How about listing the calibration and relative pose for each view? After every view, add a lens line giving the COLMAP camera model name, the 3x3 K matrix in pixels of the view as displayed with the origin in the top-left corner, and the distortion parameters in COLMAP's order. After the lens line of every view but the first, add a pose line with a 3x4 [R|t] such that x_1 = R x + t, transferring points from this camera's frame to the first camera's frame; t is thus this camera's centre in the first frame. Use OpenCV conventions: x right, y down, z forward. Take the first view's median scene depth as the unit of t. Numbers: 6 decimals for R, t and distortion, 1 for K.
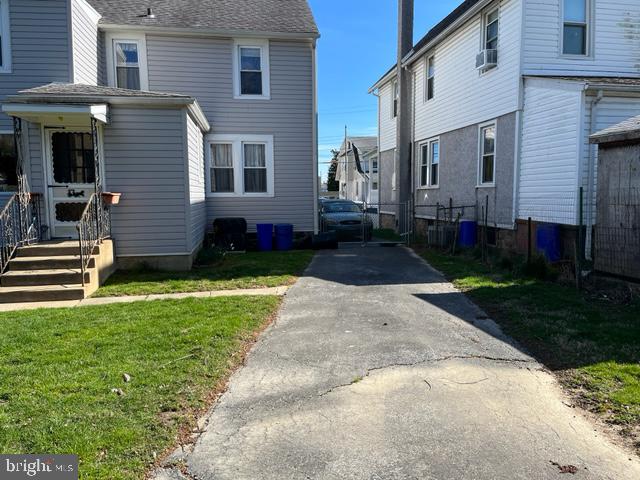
lens RADIAL K [[531.0, 0, 320.0], [0, 531.0, 240.0], [0, 0, 1]] dist [0.100159, -0.166900]
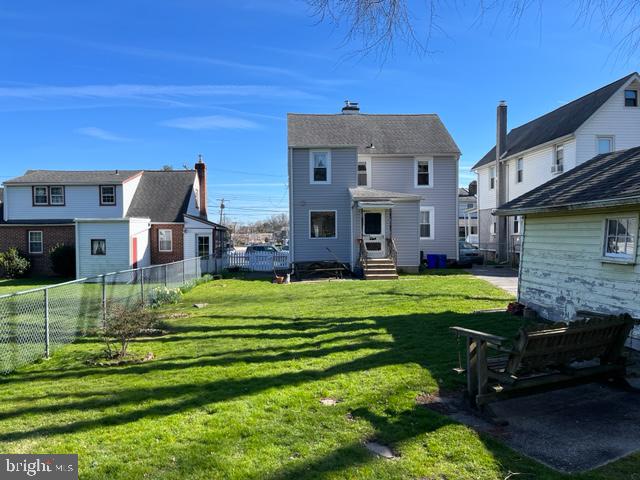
lens RADIAL K [[531.0, 0, 320.0], [0, 531.0, 240.0], [0, 0, 1]] dist [0.100159, -0.166900]
pose [[0.995369, -0.002102, -0.096106, -0.306620], [-0.005756, 0.996664, -0.081415, 0.070699], [0.095957, 0.081591, 0.992036, -0.855052]]
